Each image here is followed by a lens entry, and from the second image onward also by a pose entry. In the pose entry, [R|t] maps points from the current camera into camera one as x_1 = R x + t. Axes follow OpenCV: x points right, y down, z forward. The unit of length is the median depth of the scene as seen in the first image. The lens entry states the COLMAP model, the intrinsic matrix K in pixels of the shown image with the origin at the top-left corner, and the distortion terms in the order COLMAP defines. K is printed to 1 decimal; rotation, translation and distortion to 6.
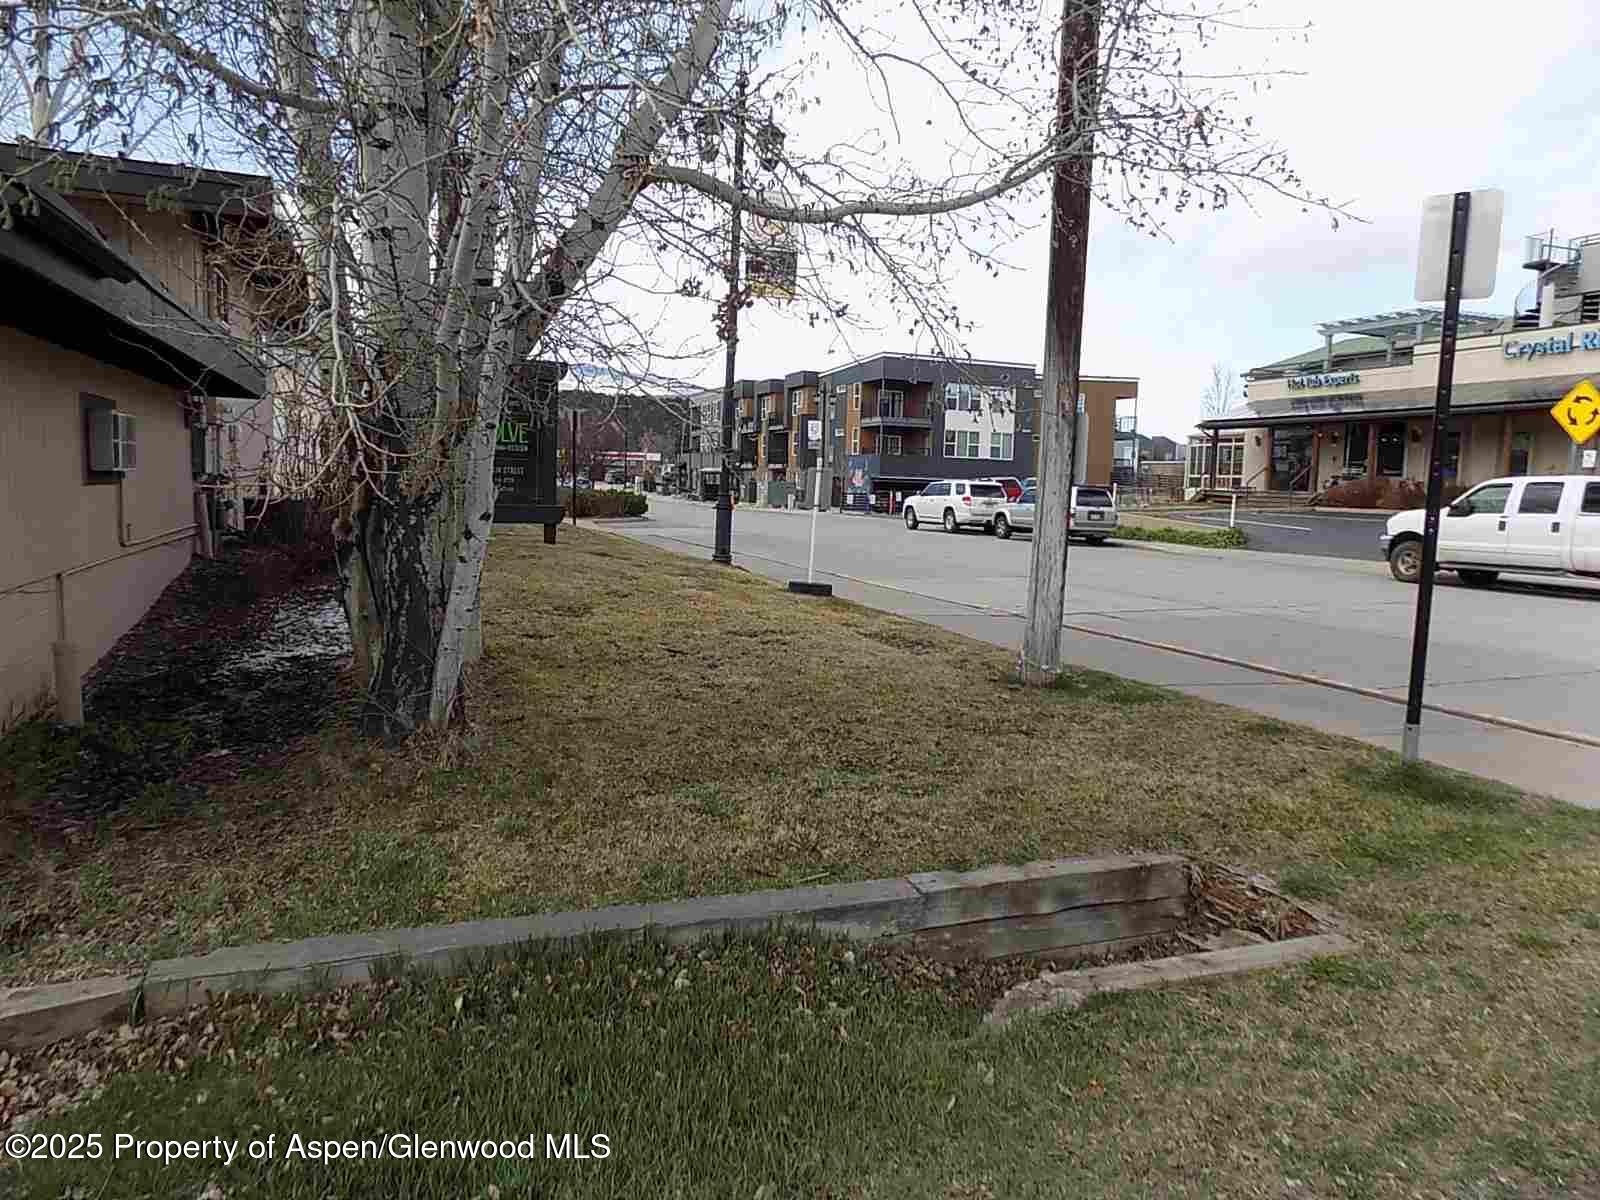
lens RADIAL K [[1063.0, 0, 800.0], [0, 1063.0, 600.0], [0, 0, 1]] dist [-0.062517, -0.000072]
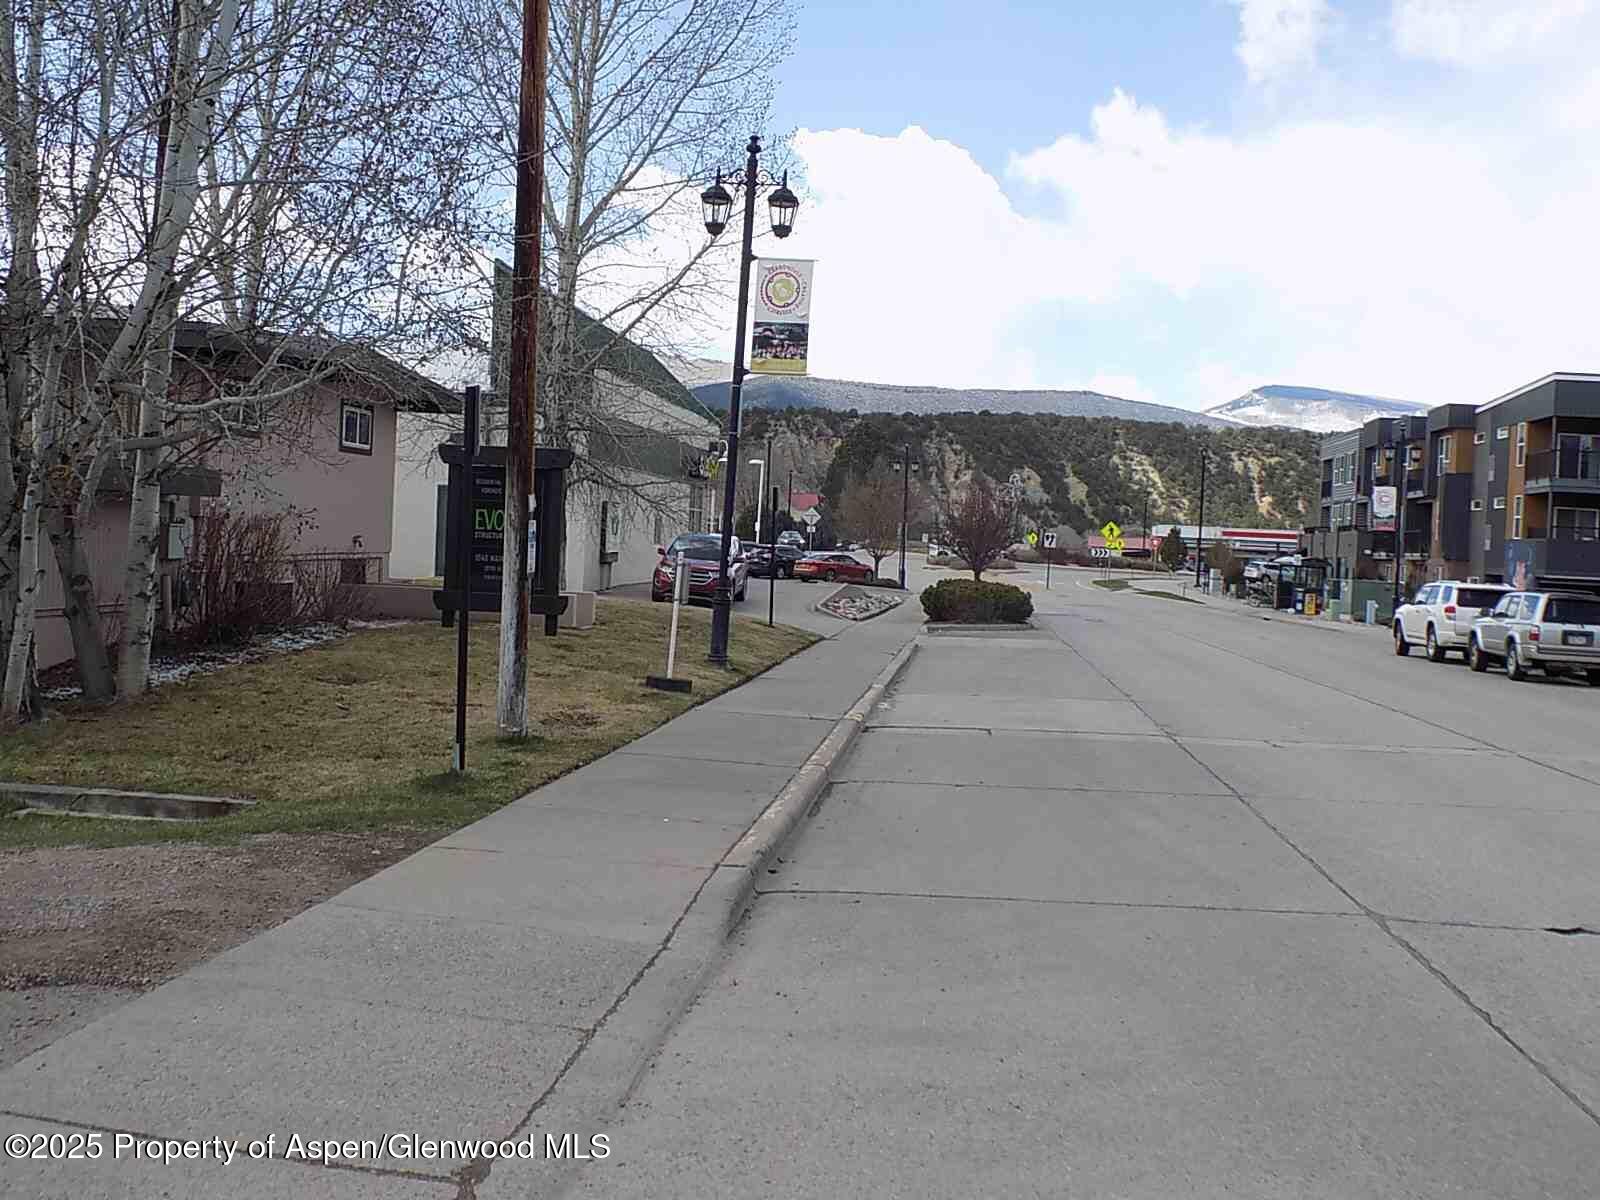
lens RADIAL K [[1737.1, 0, 800.0], [0, 1737.1, 600.0], [0, 0, 1]] dist [-0.002773, 0.007954]
pose [[0.881797, 0.022399, -0.471096, 0.306069], [-0.067977, 0.994478, -0.079957, 0.011319], [0.466704, 0.102530, 0.878451, -0.125815]]
